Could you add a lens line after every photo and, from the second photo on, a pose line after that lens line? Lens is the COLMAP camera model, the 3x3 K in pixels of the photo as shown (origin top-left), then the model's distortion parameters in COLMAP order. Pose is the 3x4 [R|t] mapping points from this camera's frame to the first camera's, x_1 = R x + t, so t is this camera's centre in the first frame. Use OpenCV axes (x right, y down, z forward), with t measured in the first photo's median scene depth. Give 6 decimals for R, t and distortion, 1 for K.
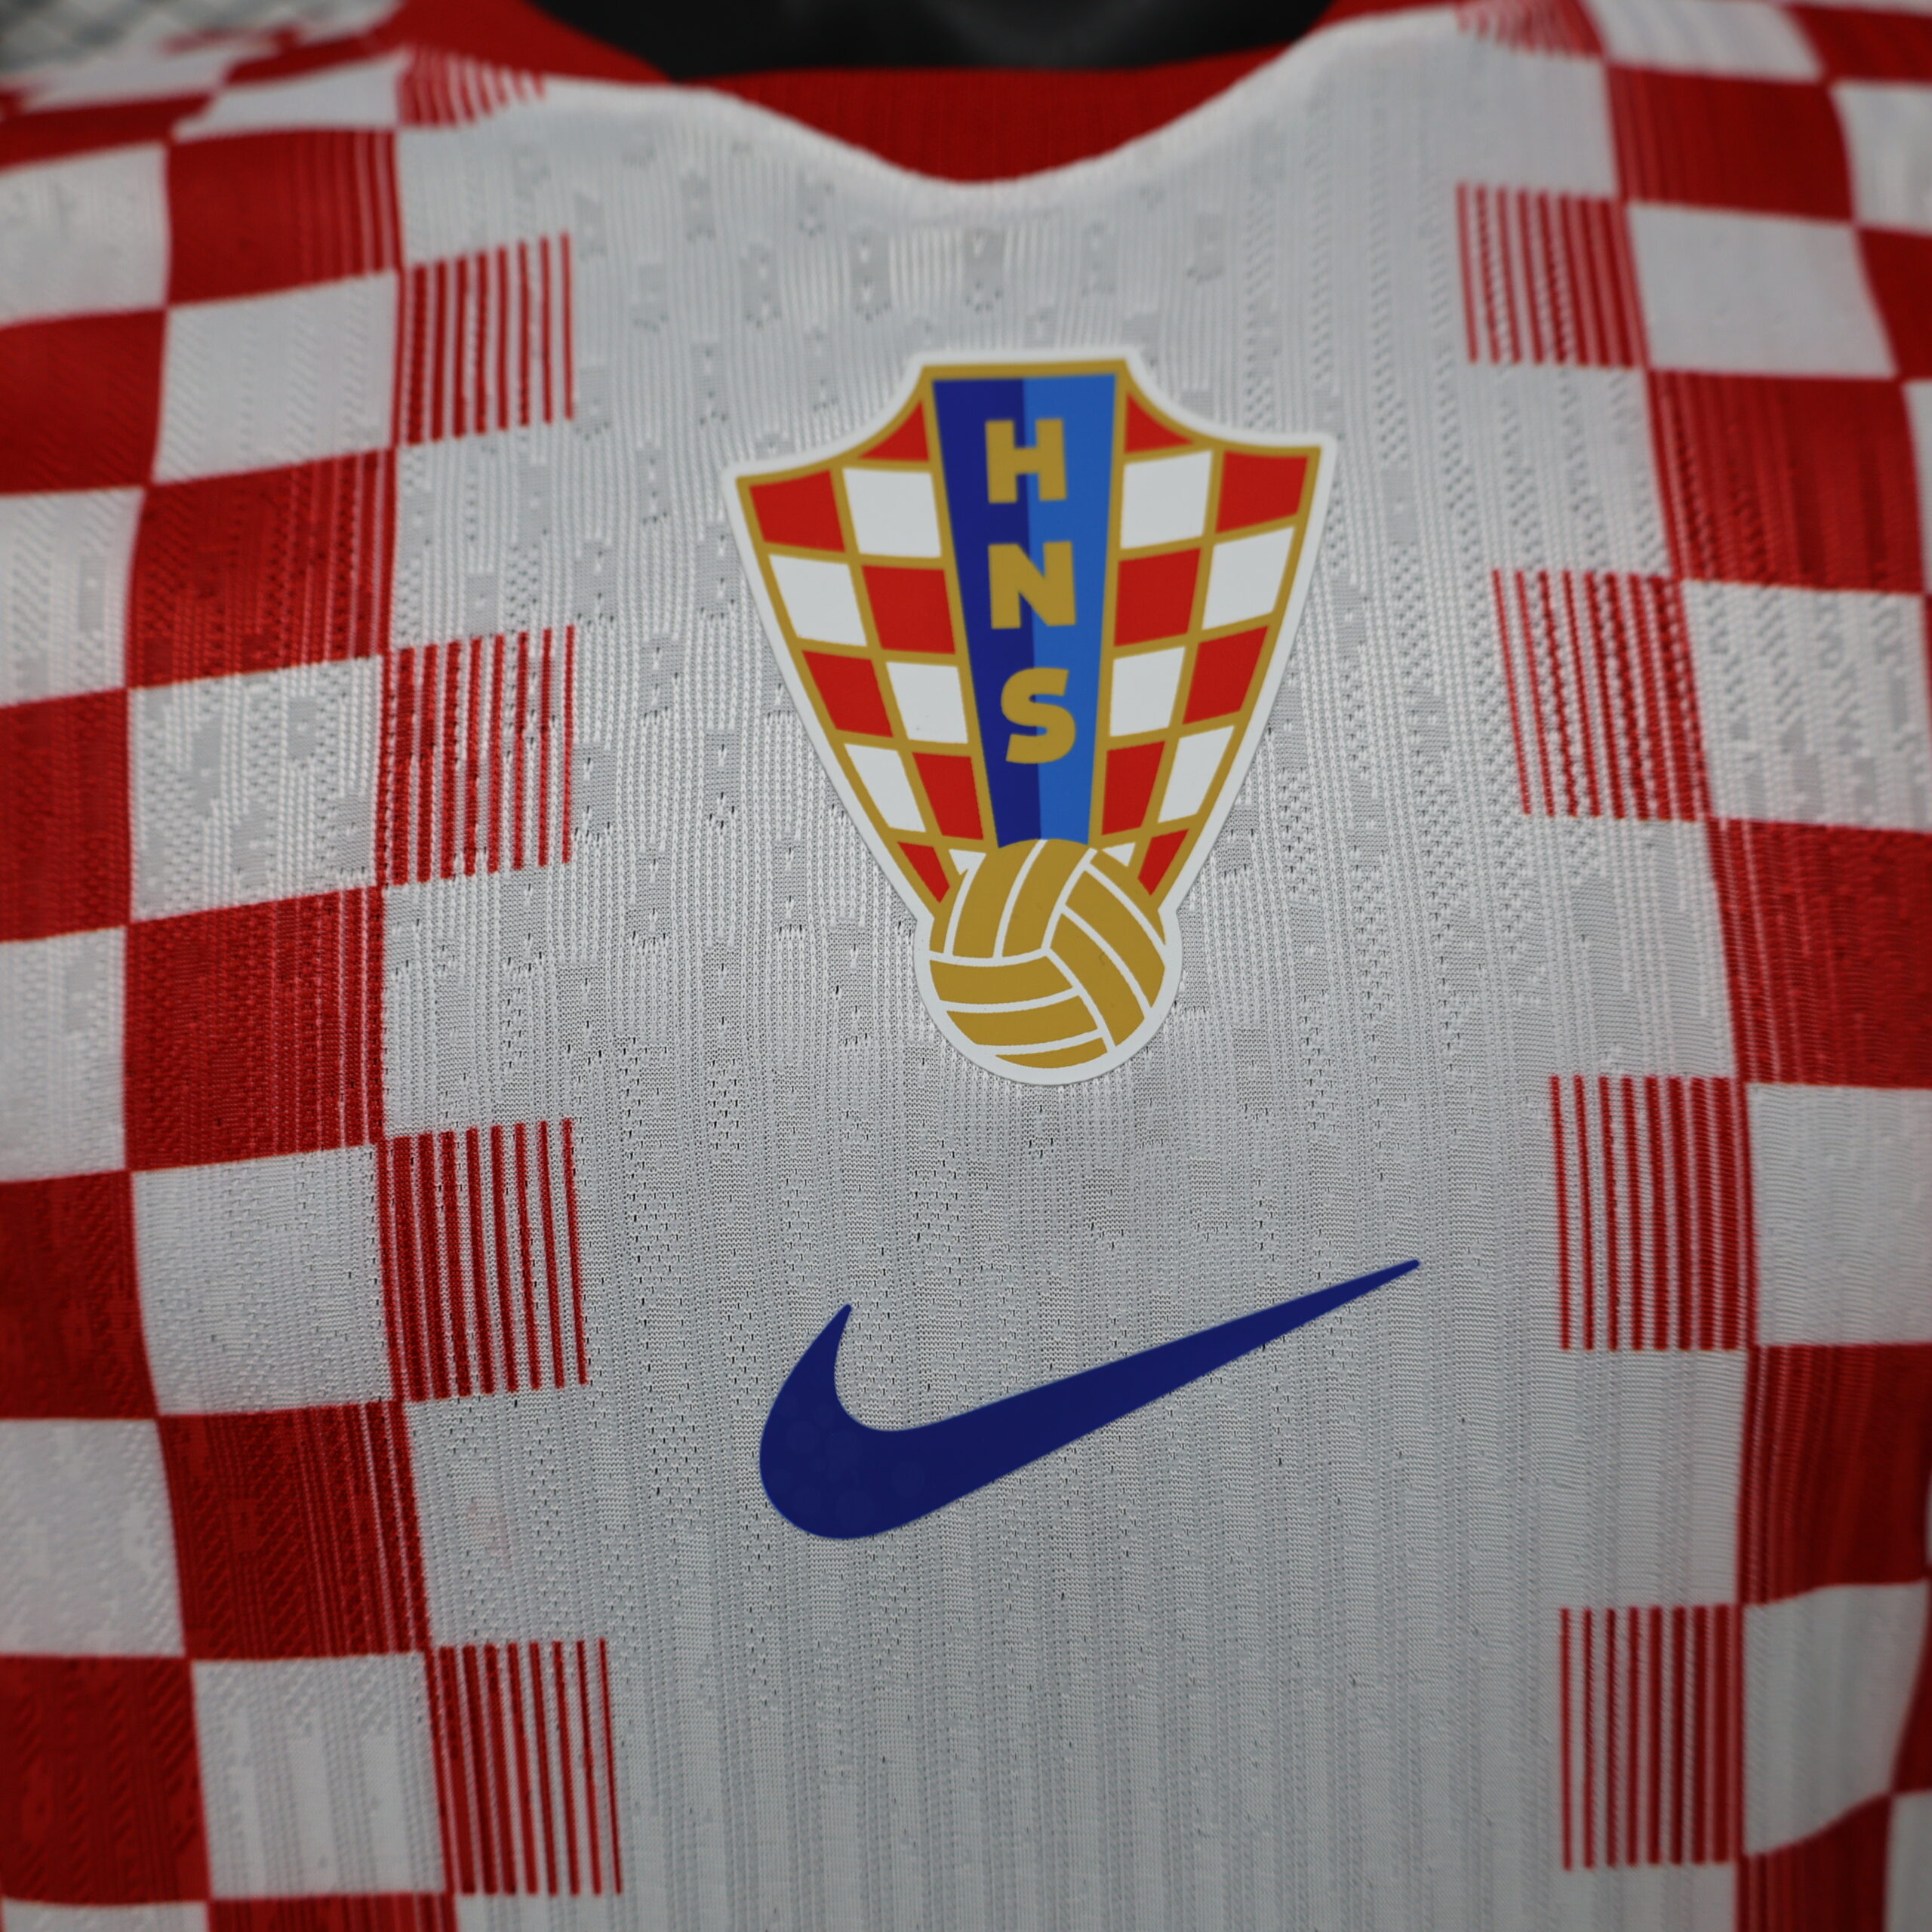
lens RADIAL K [[1993.6, 0, 1003.5], [0, 1993.6, 965.9], [0, 0, 1]] dist [0.012258, 0.012873]
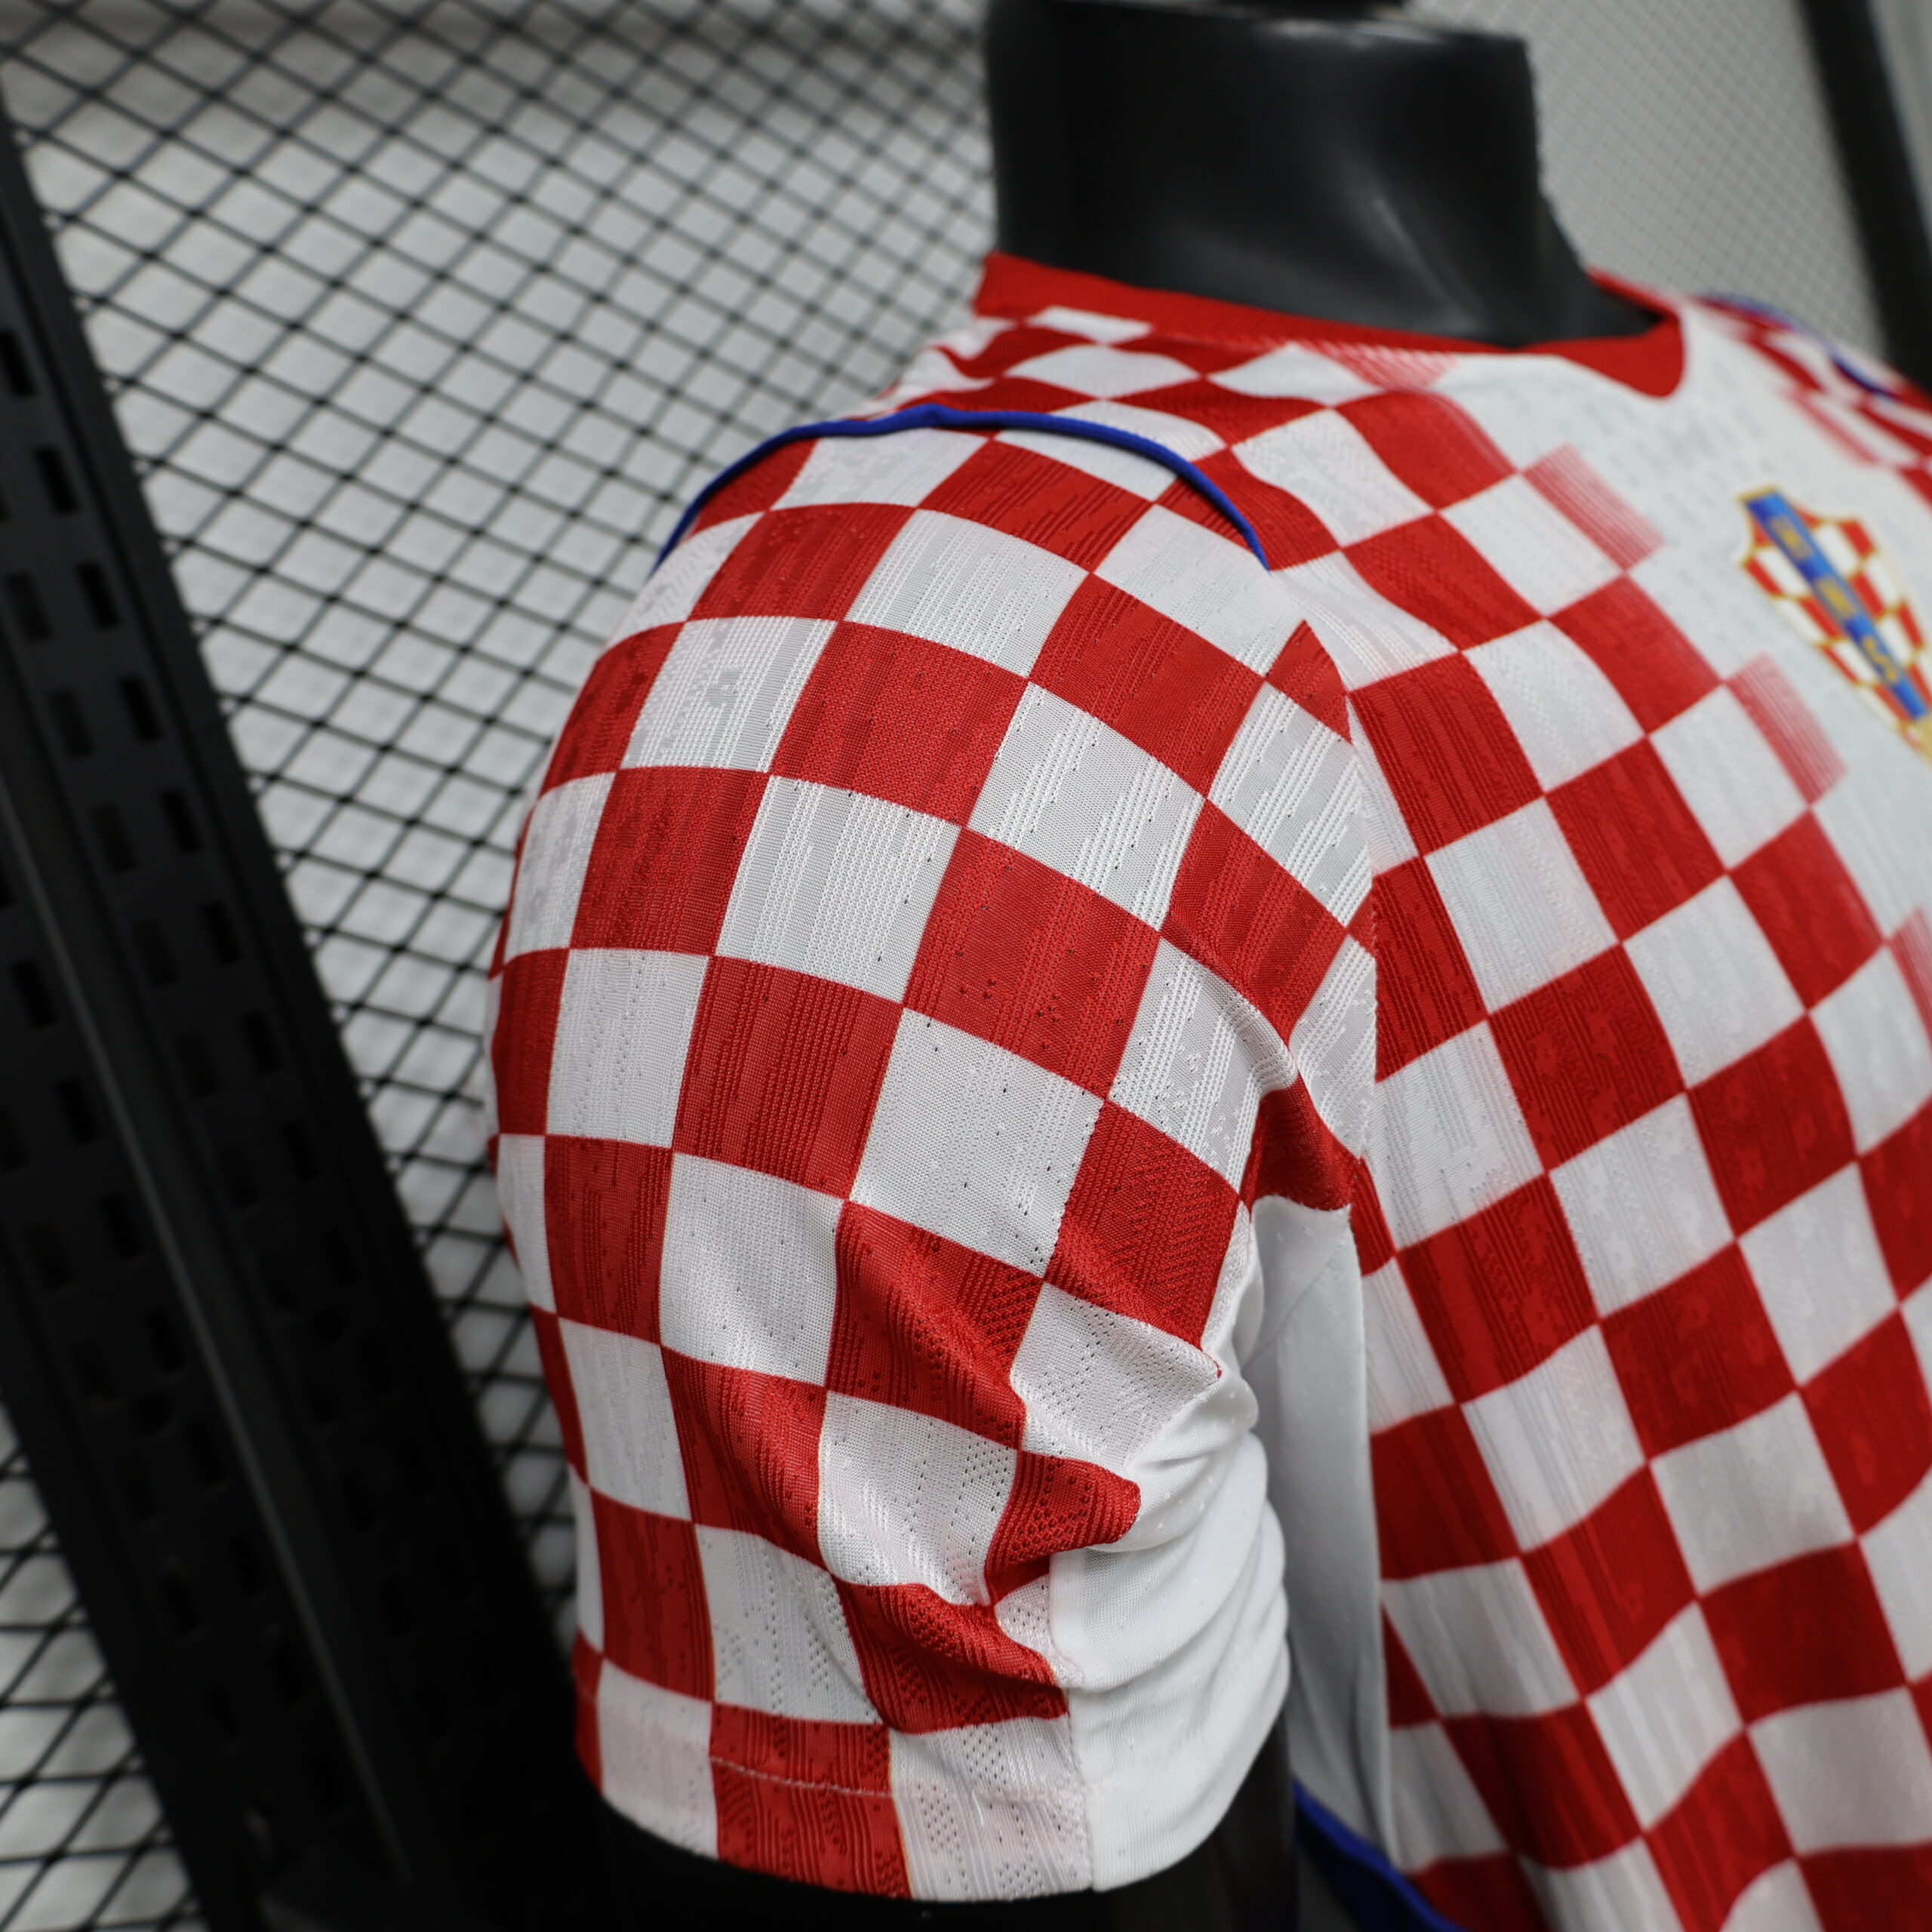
lens RADIAL K [[1993.6, 0, 1003.5], [0, 1993.6, 965.9], [0, 0, 1]] dist [0.012258, 0.012873]
pose [[0.670901, -0.248414, 0.698701, -1.917325], [0.360440, 0.932670, -0.014501, -0.127794], [-0.648055, 0.261568, 0.715267, 0.277770]]
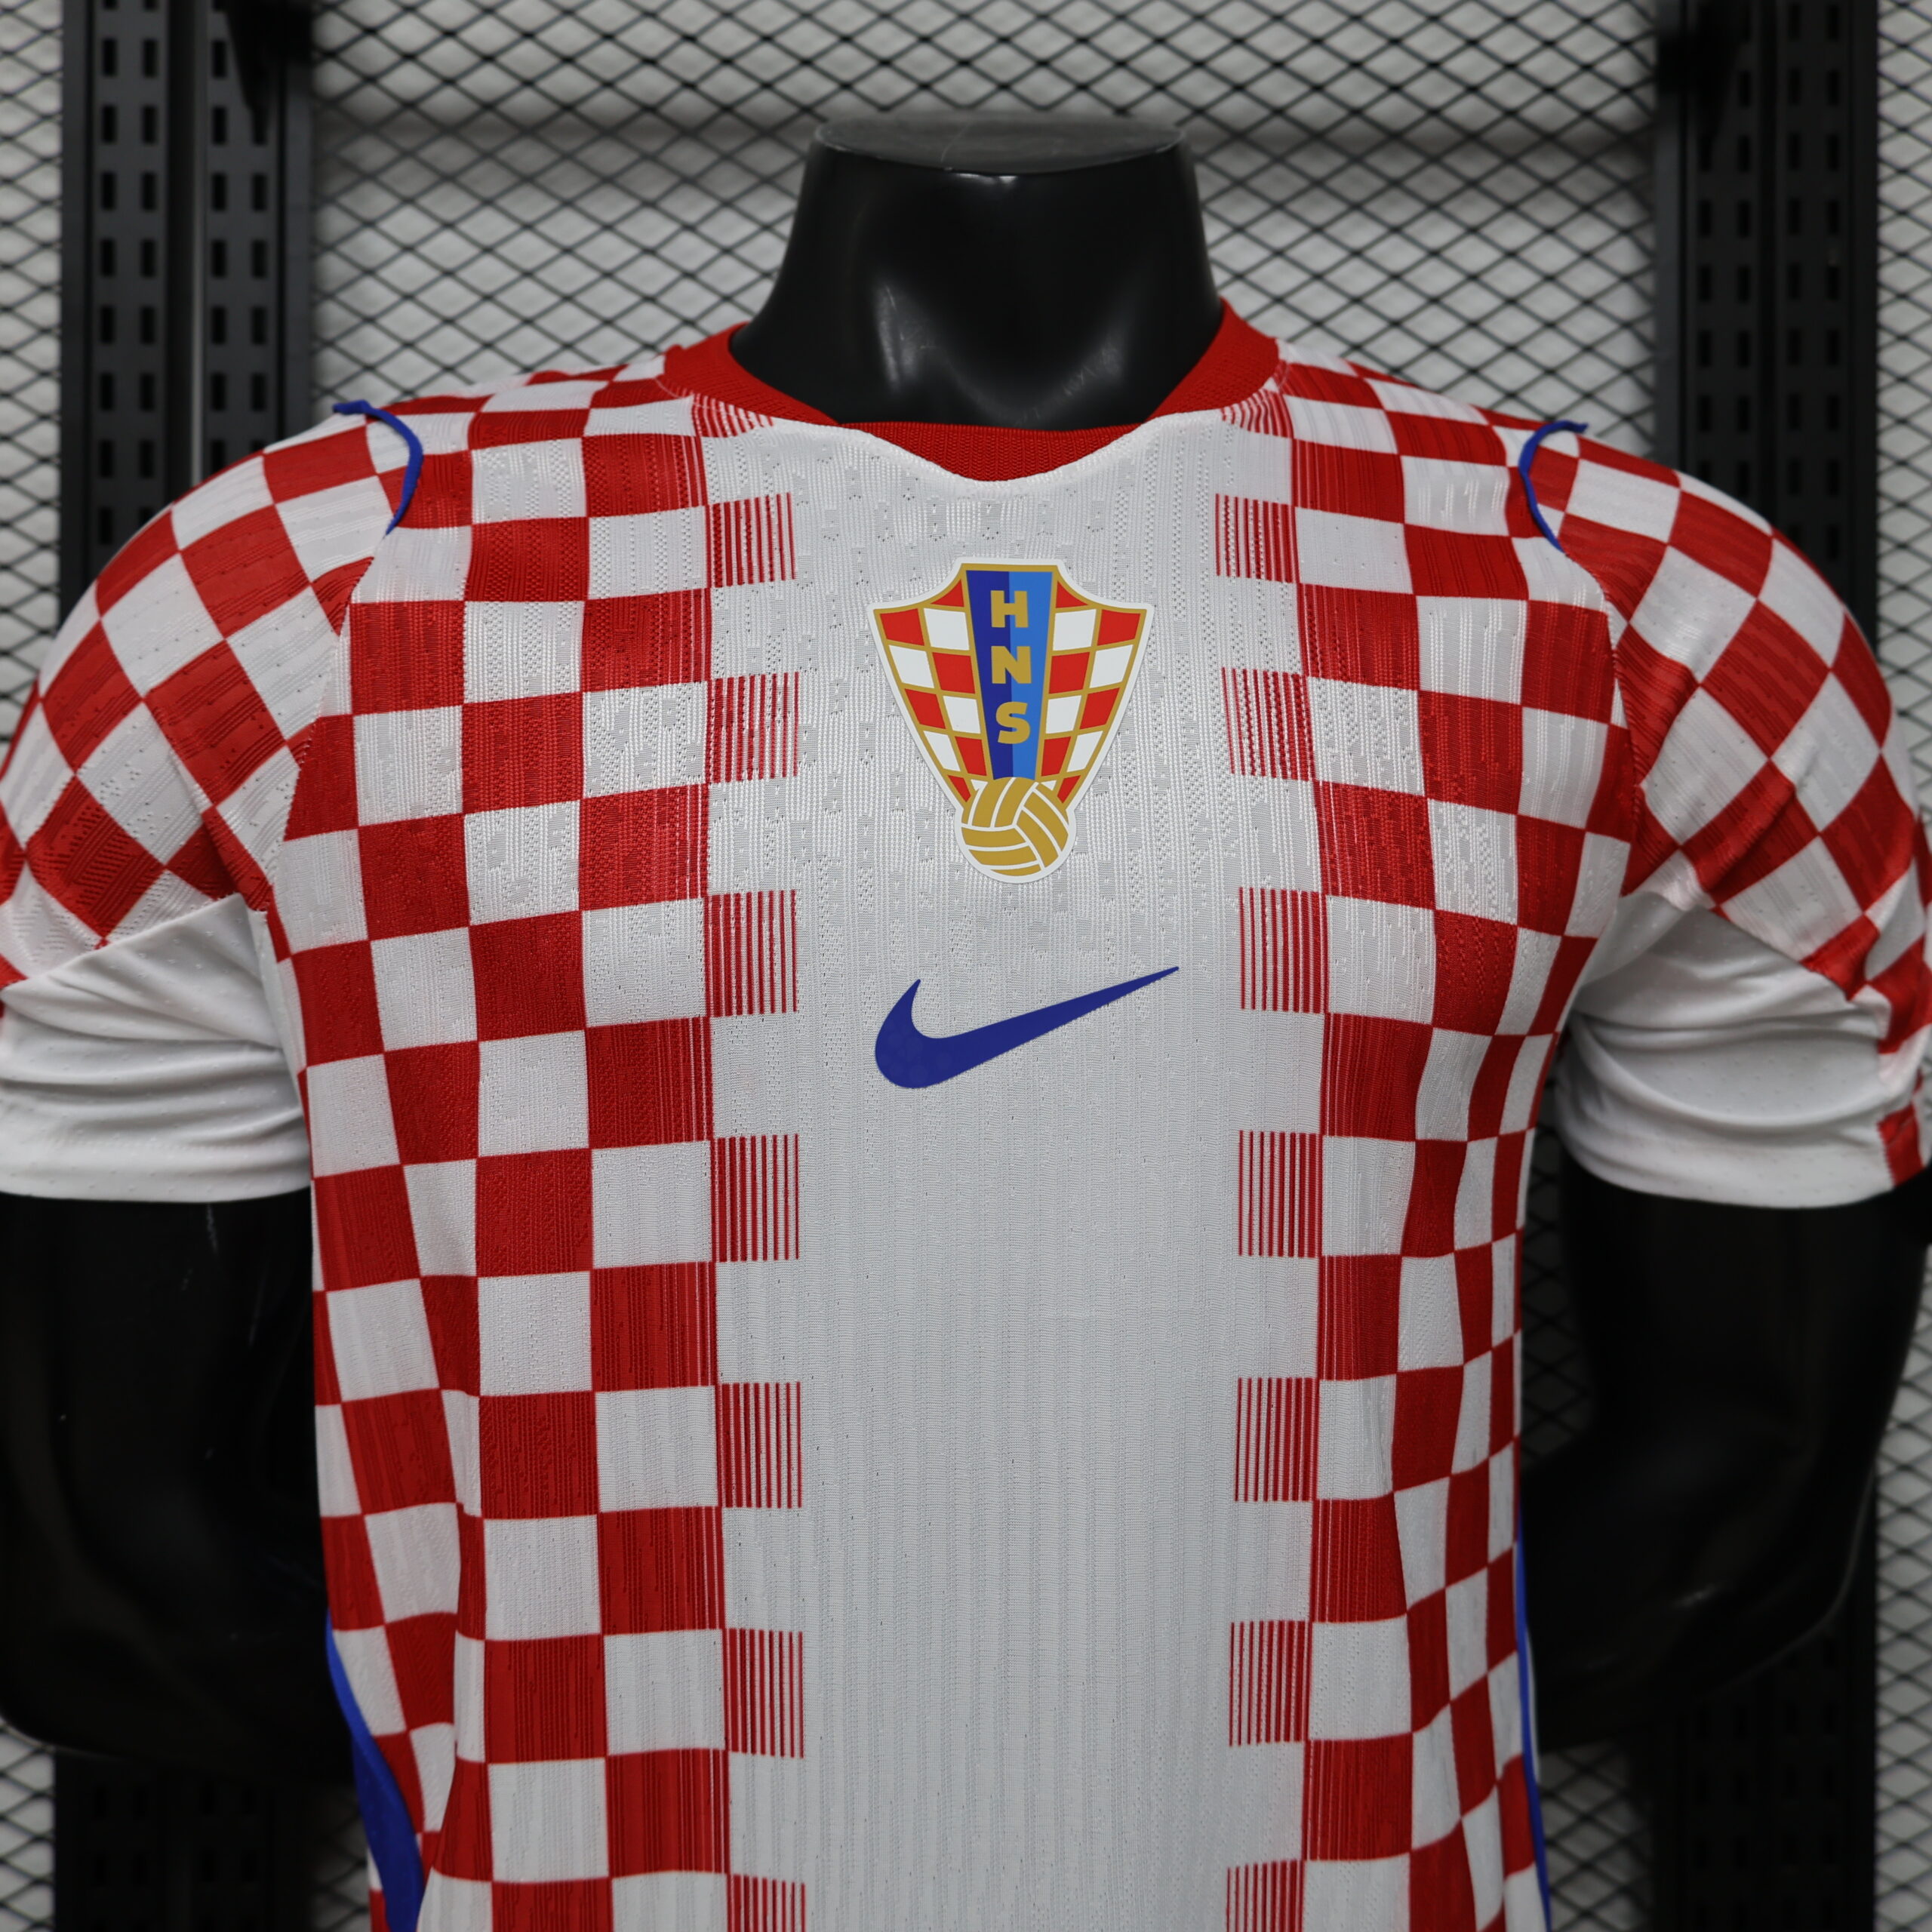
lens RADIAL K [[1993.6, 0, 1003.5], [0, 1993.6, 965.9], [0, 0, 1]] dist [0.012258, 0.012873]
pose [[0.997212, 0.040788, 0.062485, -0.118770], [-0.033888, 0.993600, -0.107751, 0.374824], [-0.066480, 0.105333, 0.992212, -1.133201]]
